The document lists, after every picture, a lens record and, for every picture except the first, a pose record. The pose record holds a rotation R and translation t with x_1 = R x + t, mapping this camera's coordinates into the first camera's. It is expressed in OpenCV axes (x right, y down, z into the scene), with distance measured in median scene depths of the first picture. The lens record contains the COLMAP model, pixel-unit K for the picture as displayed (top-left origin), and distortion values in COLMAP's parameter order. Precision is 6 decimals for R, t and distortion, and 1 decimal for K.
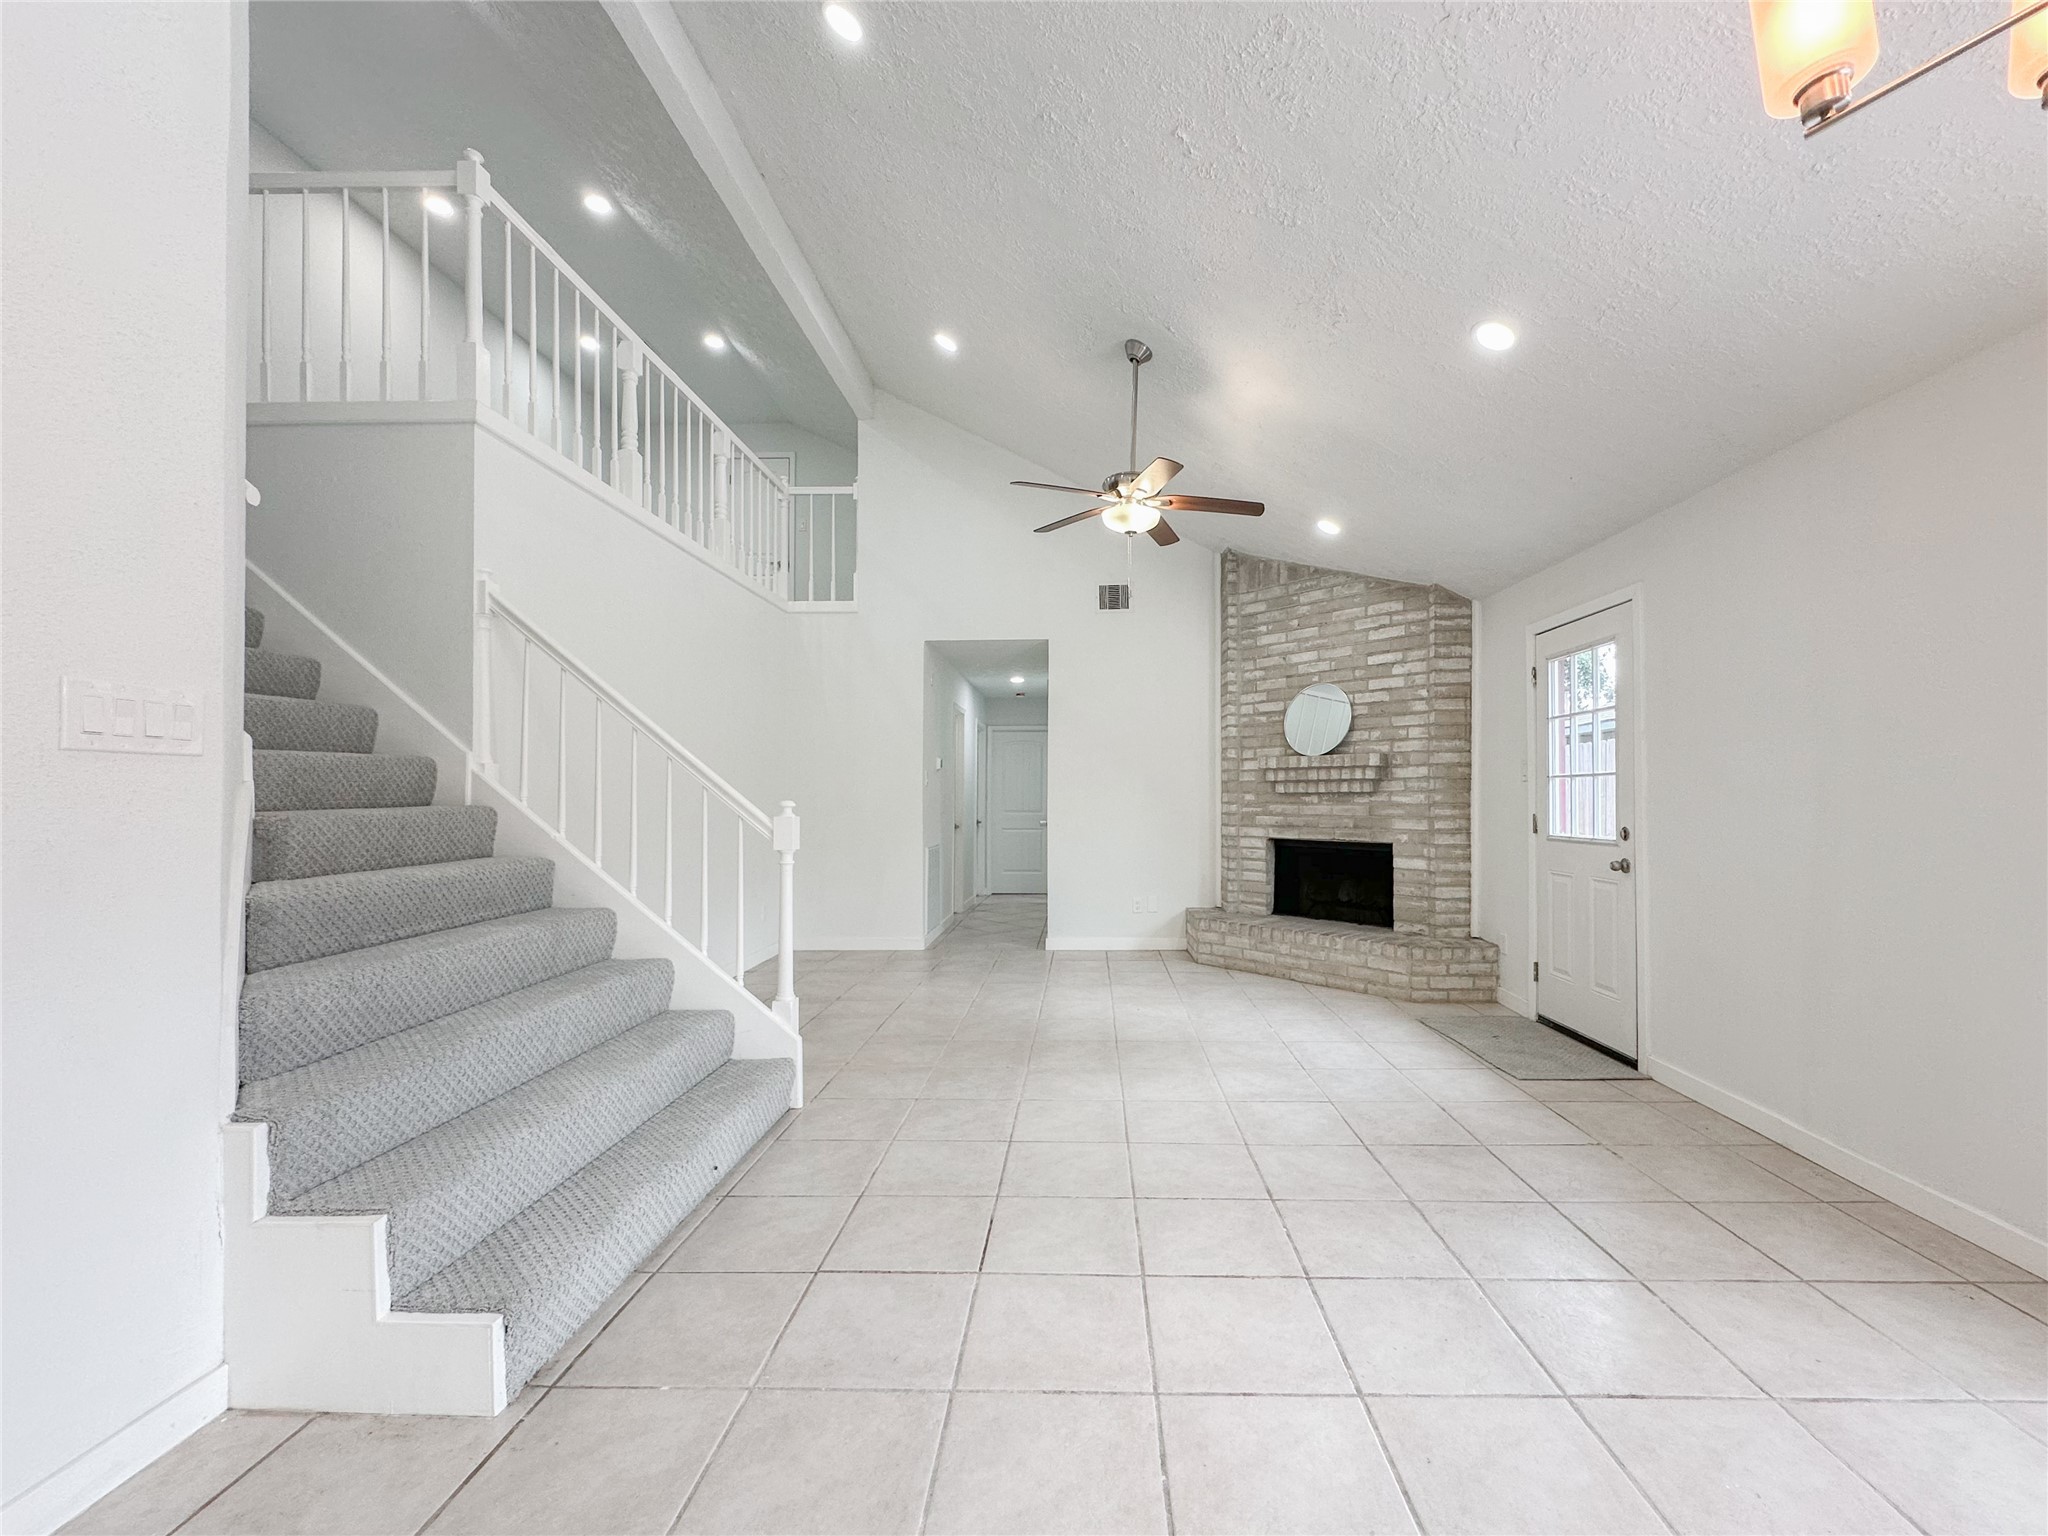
lens RADIAL K [[843.3, 0, 1069.3], [0, 843.3, 786.2], [0, 0, 1]] dist [-0.002030, 0.000328]
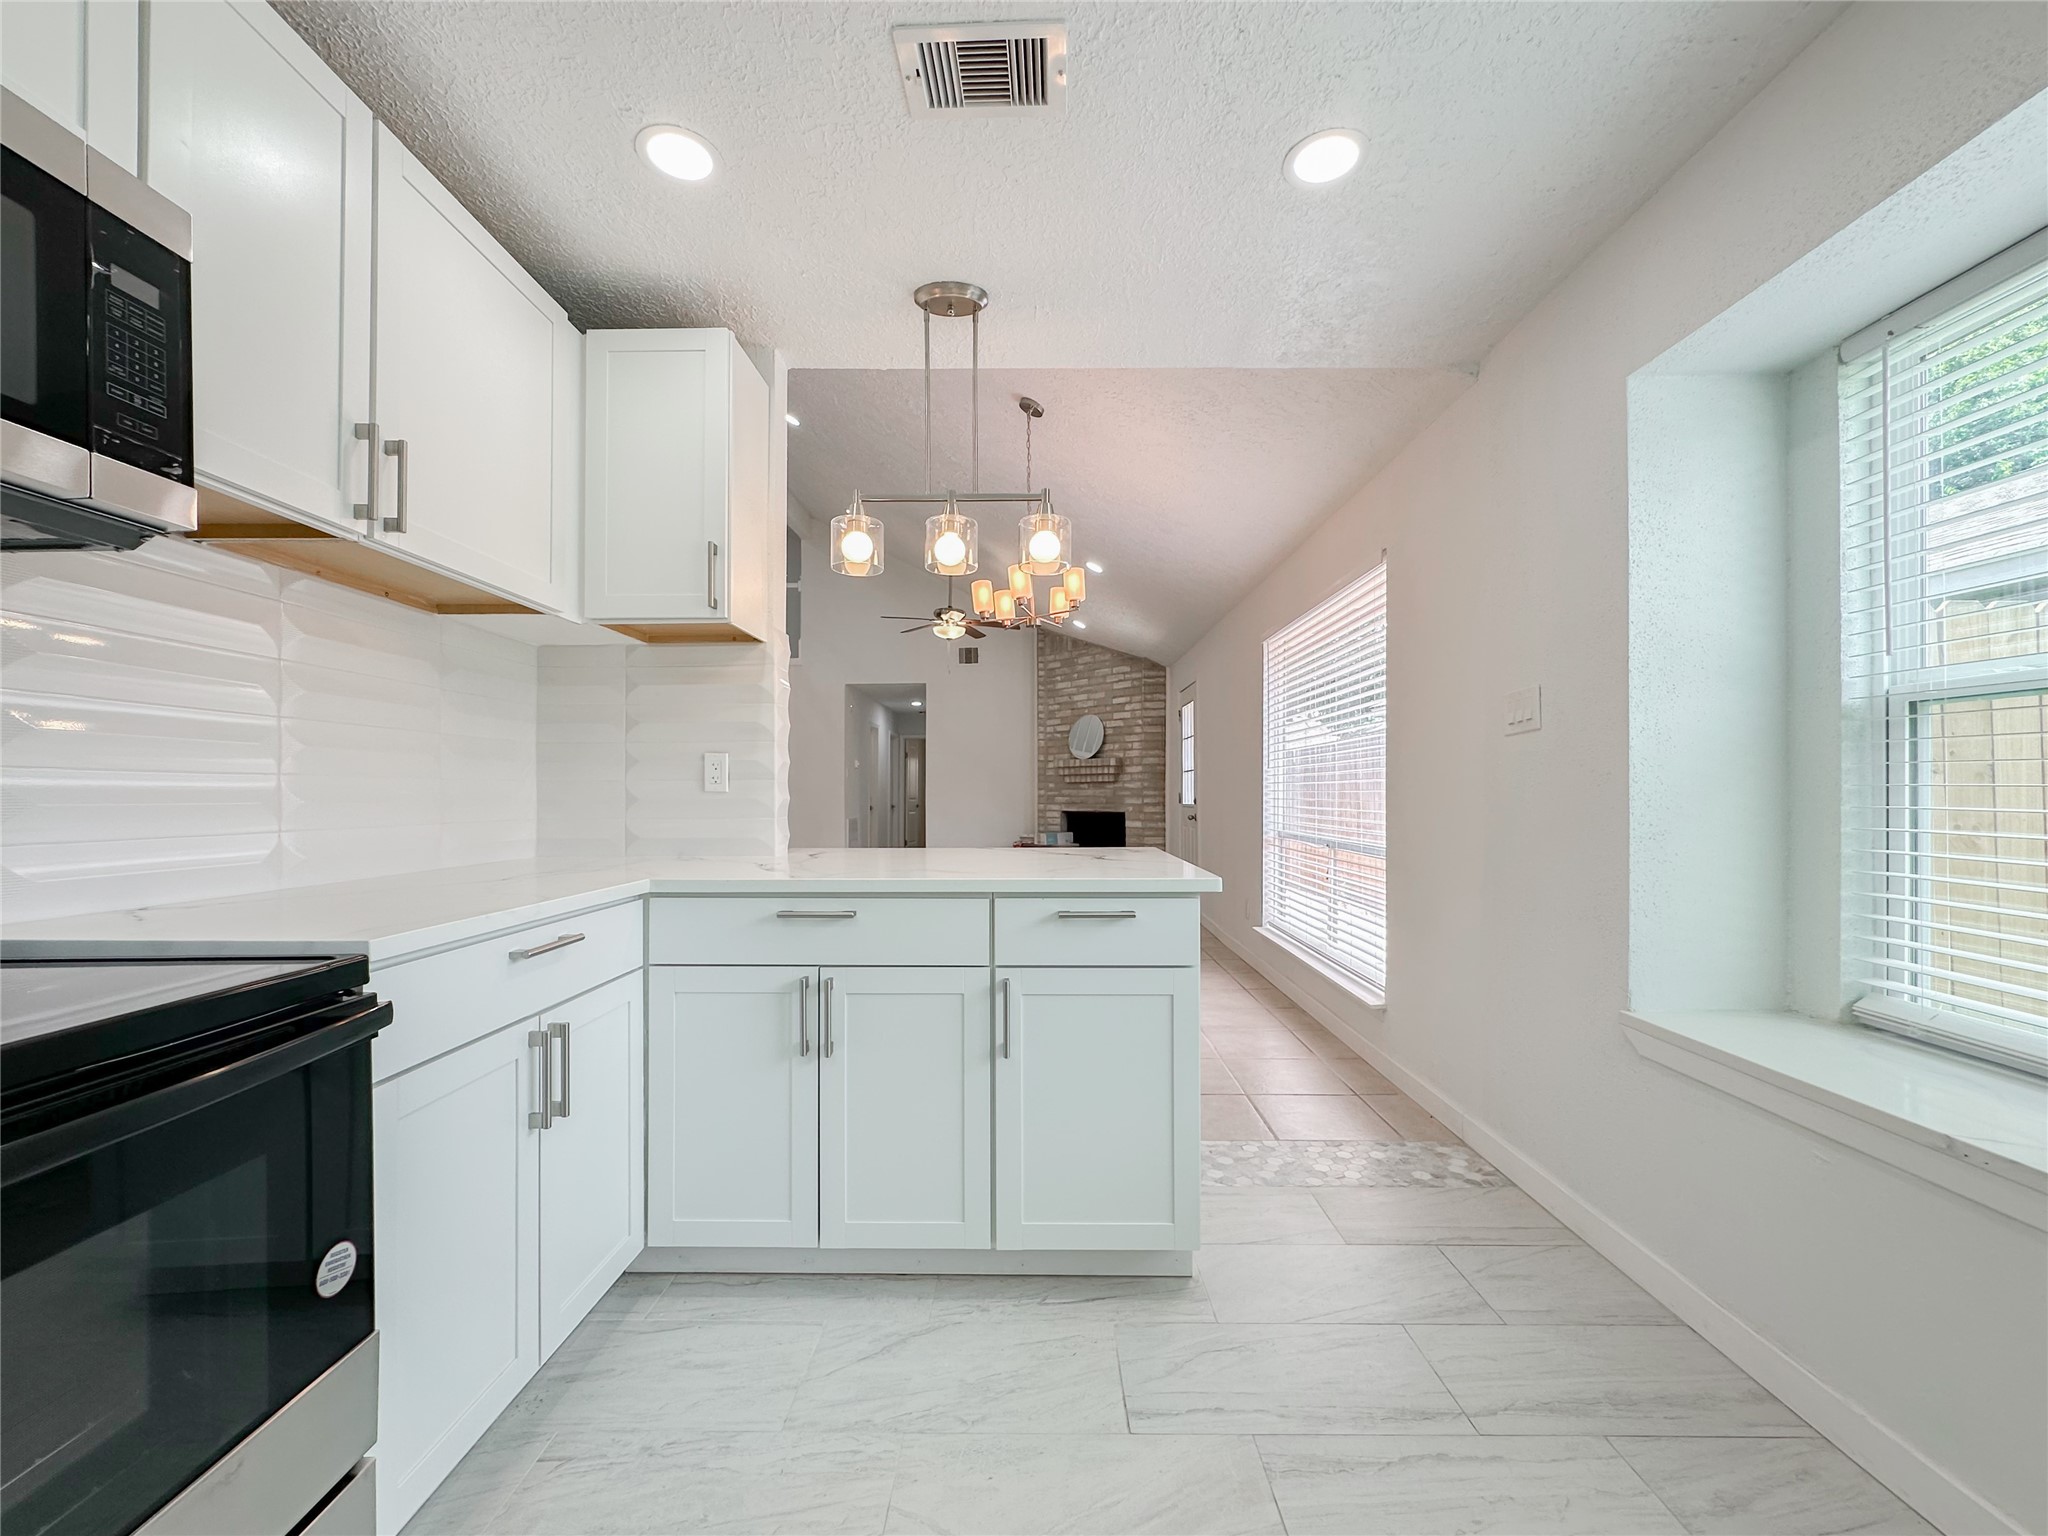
lens RADIAL K [[843.3, 0, 1007.1], [0, 843.3, 781.9], [0, 0, 1]] dist [-0.002030, 0.000328]
pose [[0.999969, -0.003274, -0.007158, 0.162929], [0.003260, 0.999993, -0.001863, 0.010551], [0.007165, 0.001839, 0.999973, -0.649690]]
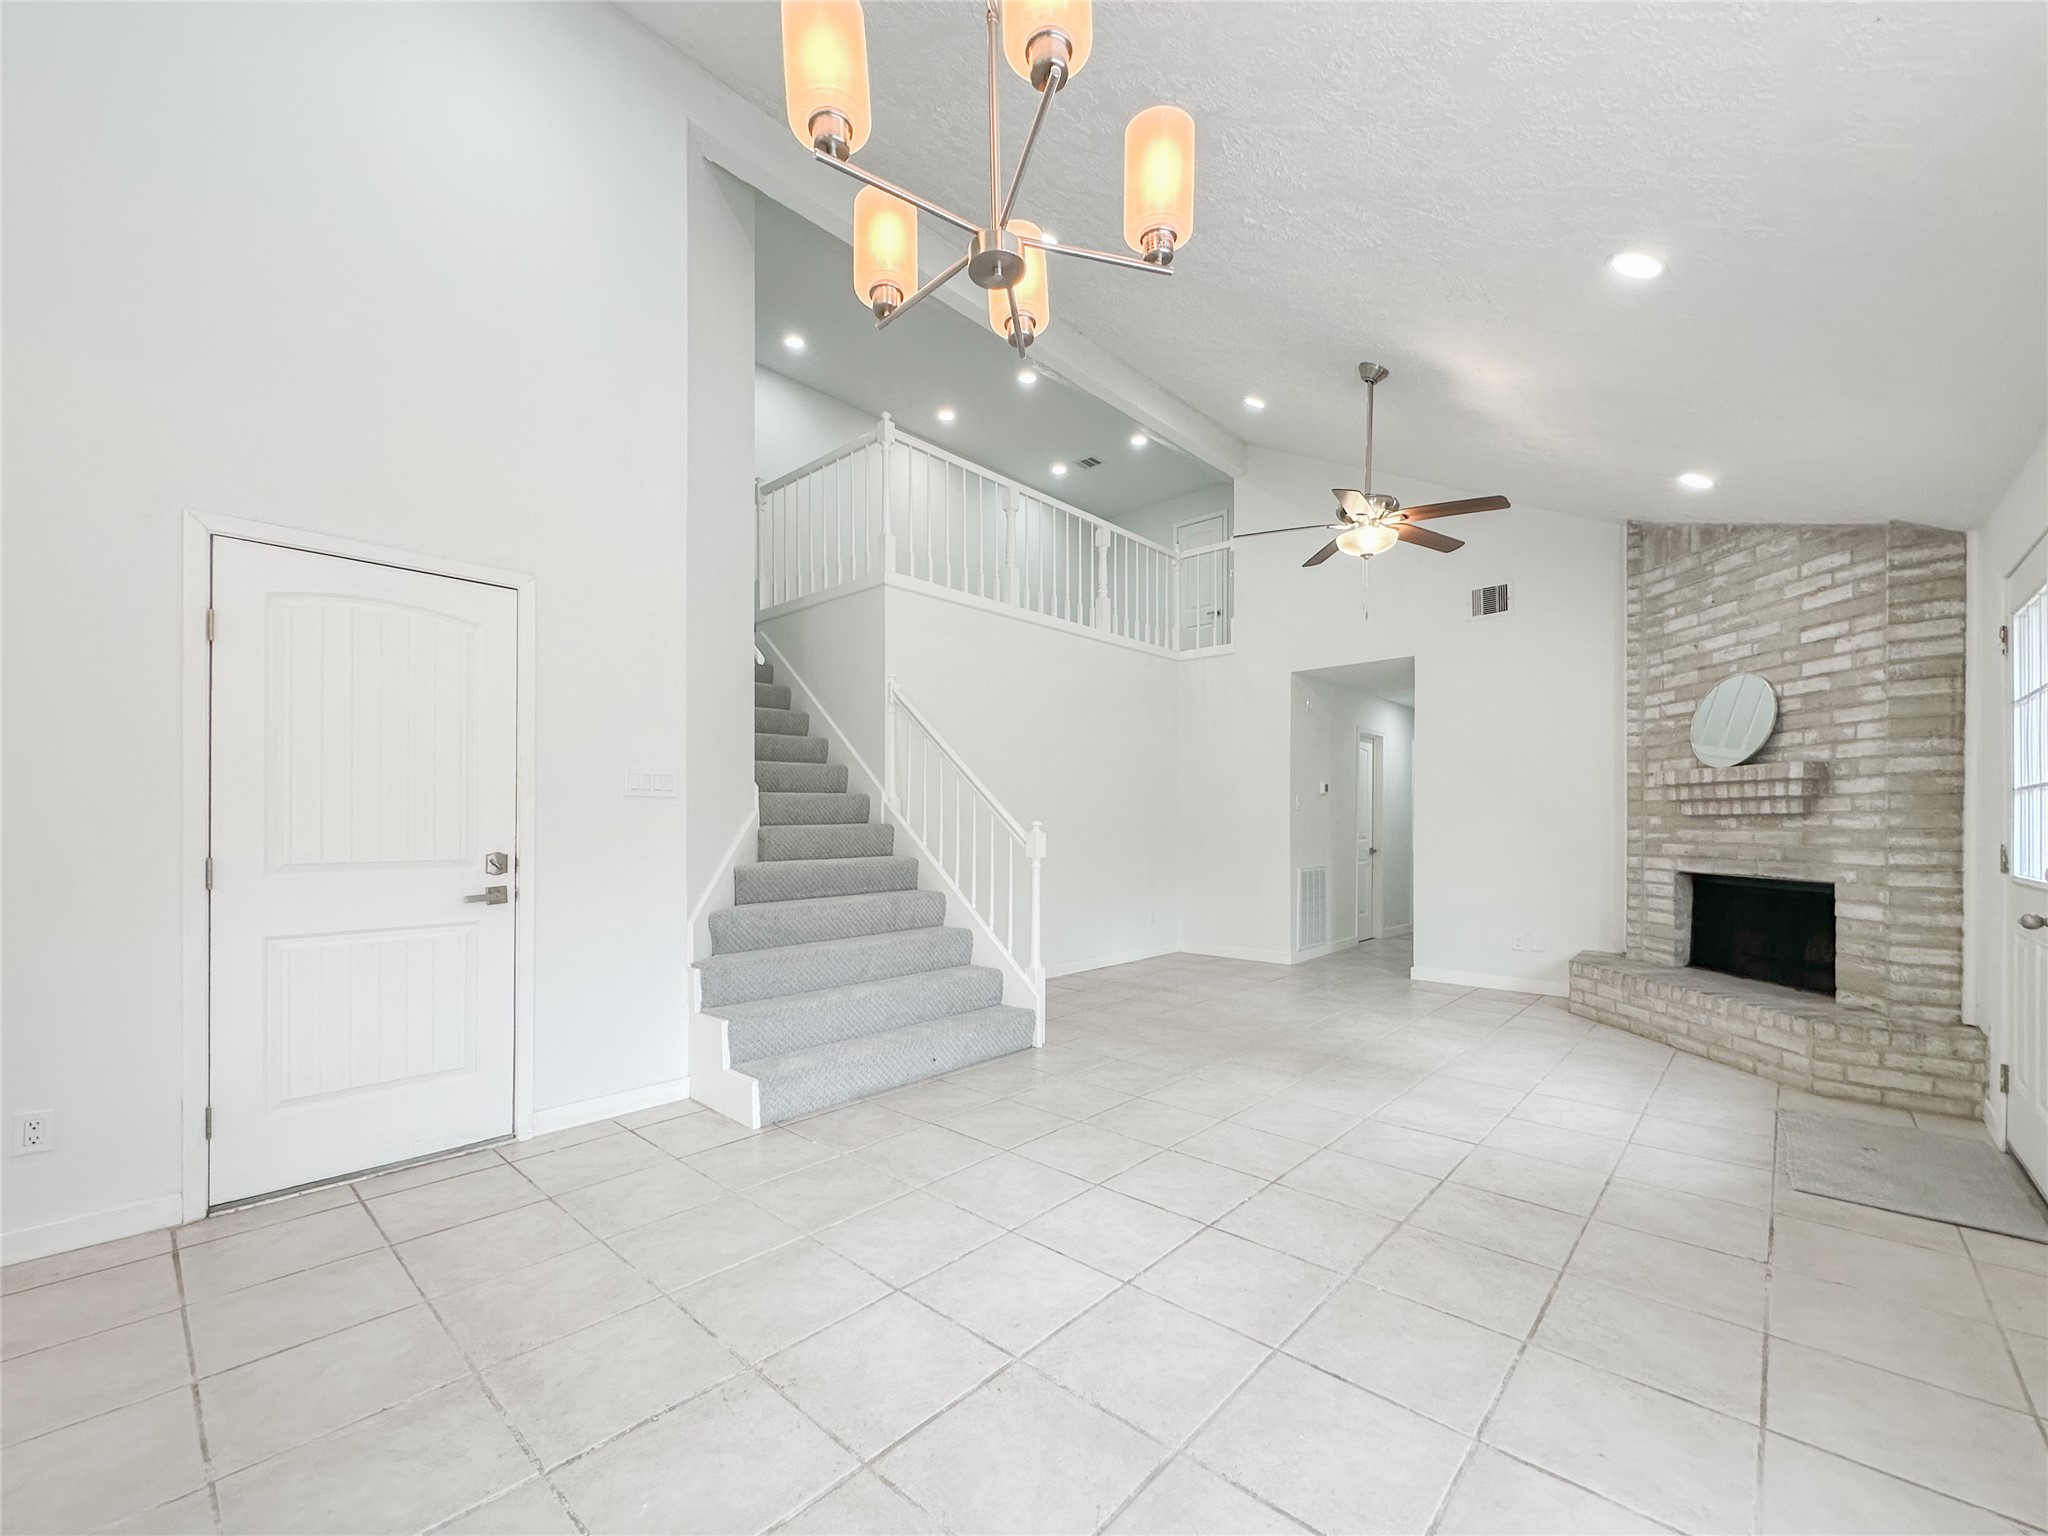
lens RADIAL K [[843.3, 0, 1019.0], [0, 843.3, 815.2], [0, 0, 1]] dist [-0.002030, 0.000328]
pose [[0.748438, -0.002906, -0.663198, 0.335643], [0.005550, 0.999983, 0.001882, 0.003192], [0.663181, -0.005089, 0.748442, -0.019748]]
